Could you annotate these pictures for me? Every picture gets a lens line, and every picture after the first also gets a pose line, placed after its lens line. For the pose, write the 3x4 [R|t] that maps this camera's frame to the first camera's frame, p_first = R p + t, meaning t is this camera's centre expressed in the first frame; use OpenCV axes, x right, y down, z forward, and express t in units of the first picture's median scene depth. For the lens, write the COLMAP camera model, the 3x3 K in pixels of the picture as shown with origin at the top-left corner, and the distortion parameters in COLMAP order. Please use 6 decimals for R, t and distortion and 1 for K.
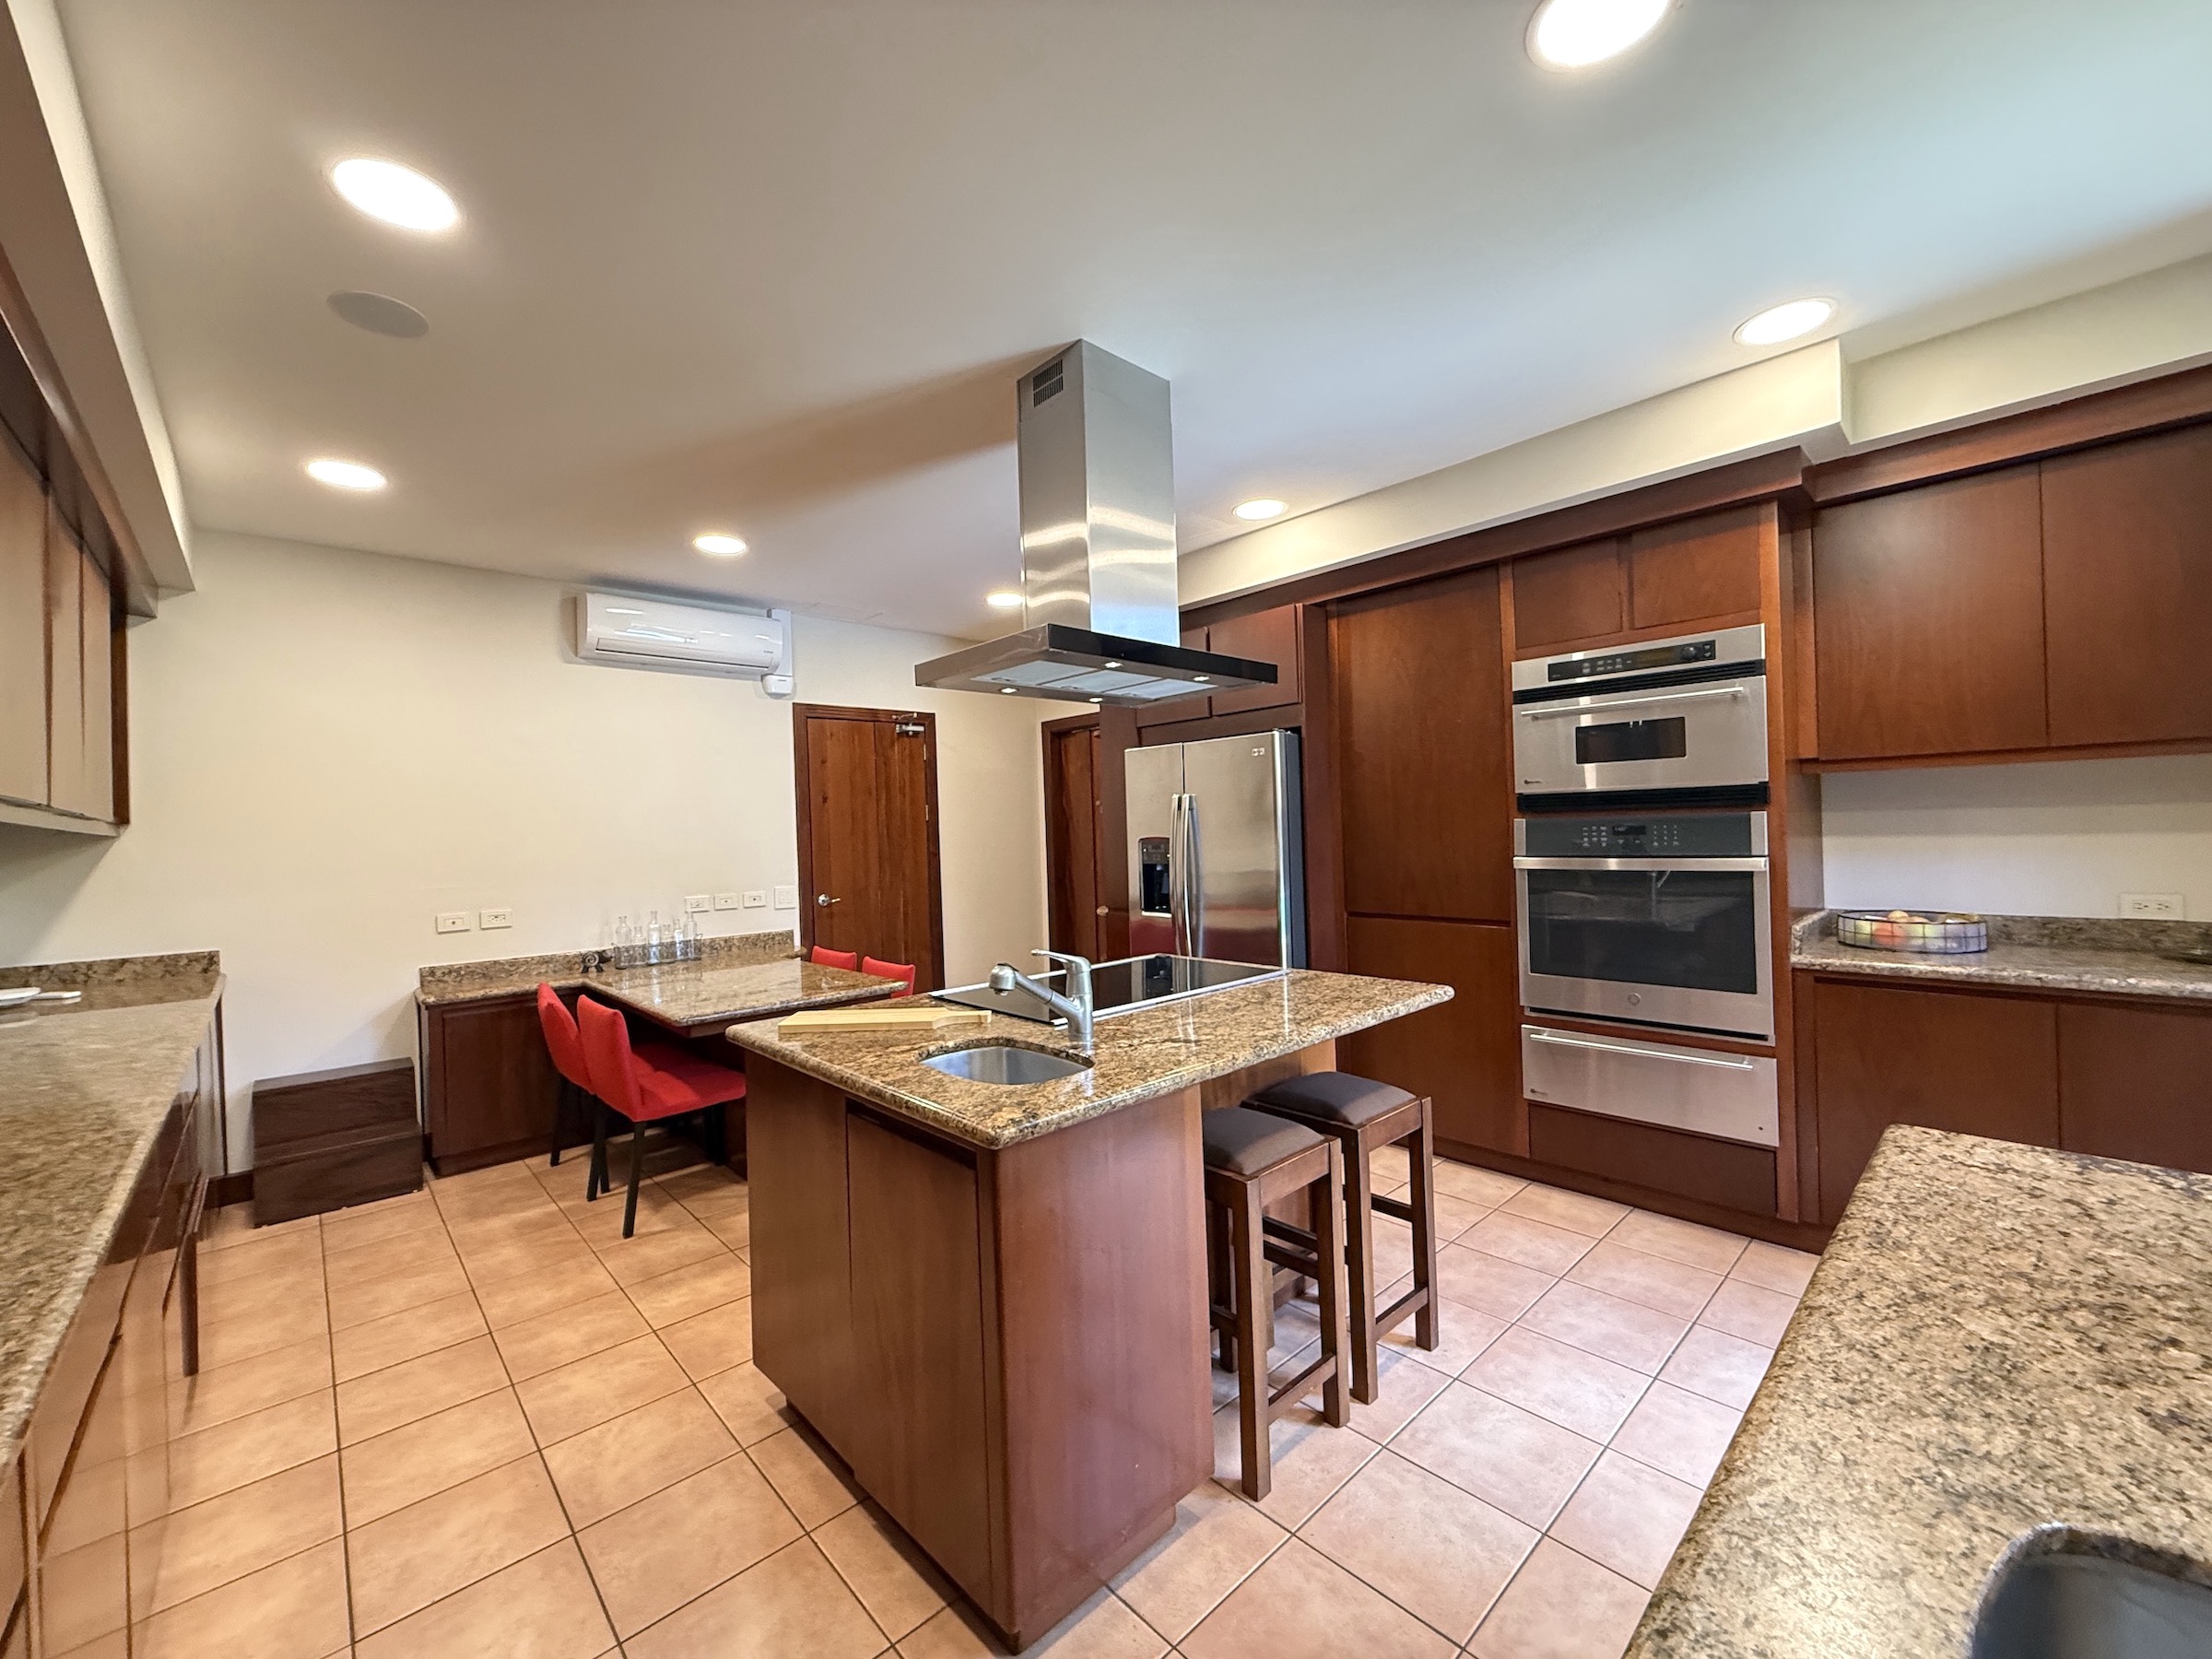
lens RADIAL K [[884.5, 0, 1102.8], [0, 884.5, 829.3], [0, 0, 1]] dist [0.000649, -0.000196]
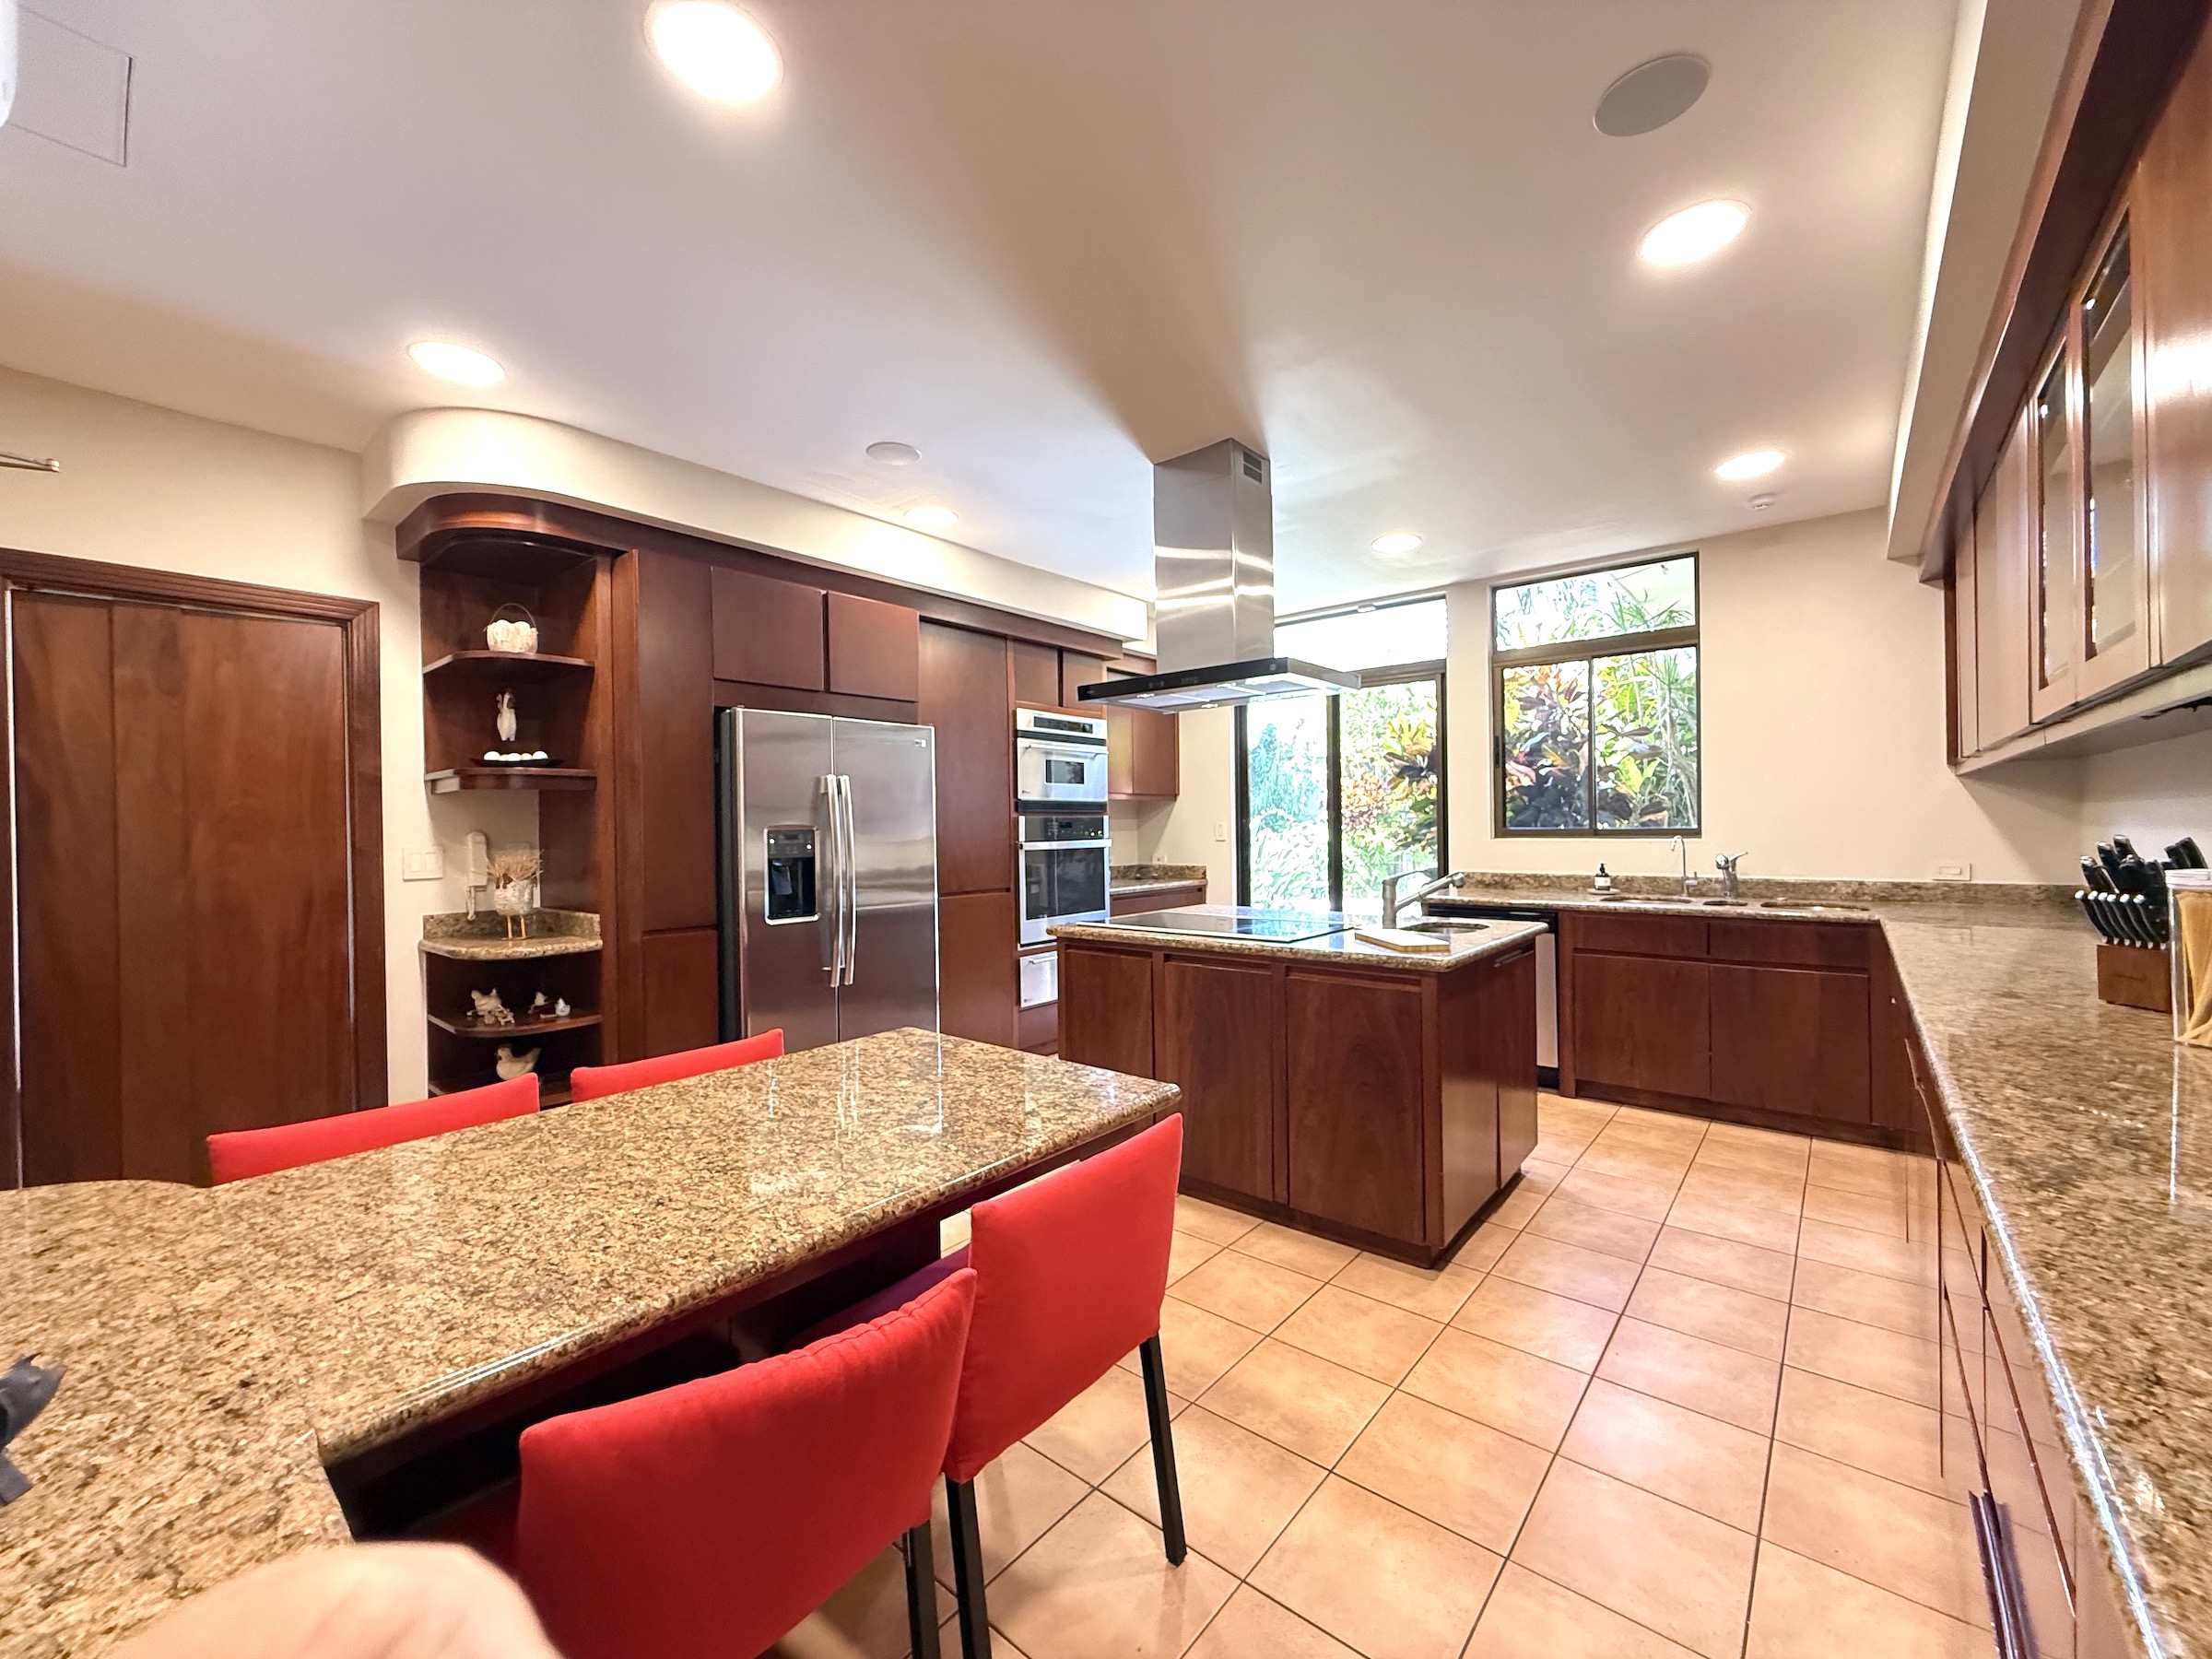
lens RADIAL K [[884.5, 0, 1102.8], [0, 884.5, 829.3], [0, 0, 1]] dist [0.000649, -0.000196]
pose [[-0.122292, 0.028300, 0.992091, -1.055441], [0.017654, 0.999497, -0.026335, 0.053209], [-0.992337, 0.014294, -0.122730, 1.104971]]
